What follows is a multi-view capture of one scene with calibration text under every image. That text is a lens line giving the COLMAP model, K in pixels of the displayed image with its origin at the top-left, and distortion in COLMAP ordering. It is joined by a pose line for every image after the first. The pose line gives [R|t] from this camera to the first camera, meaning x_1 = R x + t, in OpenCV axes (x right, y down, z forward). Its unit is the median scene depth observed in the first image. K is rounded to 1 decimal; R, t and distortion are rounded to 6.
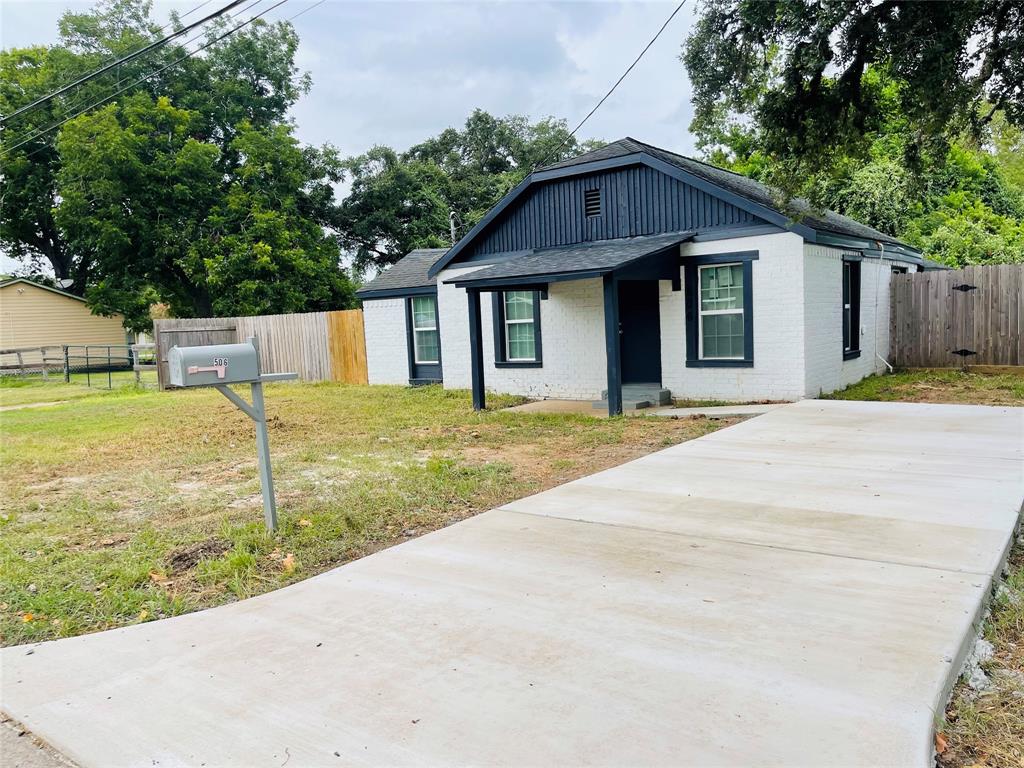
lens RADIAL K [[769.6, 0, 510.7], [0, 769.6, 386.4], [0, 0, 1]] dist [0.051173, -0.034914]
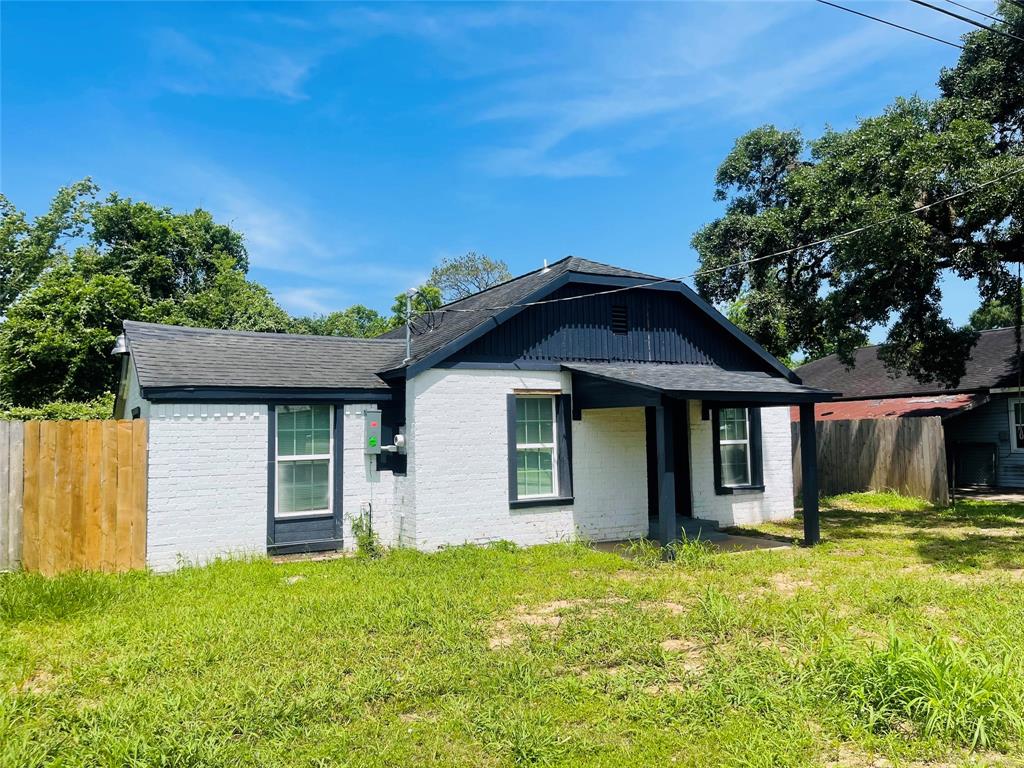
lens RADIAL K [[769.6, 0, 517.2], [0, 769.6, 382.3], [0, 0, 1]] dist [0.051173, -0.034914]
pose [[0.392805, 0.105417, 0.913560, -0.683074], [0.077266, 0.986112, -0.147011, -0.034375], [-0.916370, 0.128334, 0.379204, 0.684692]]
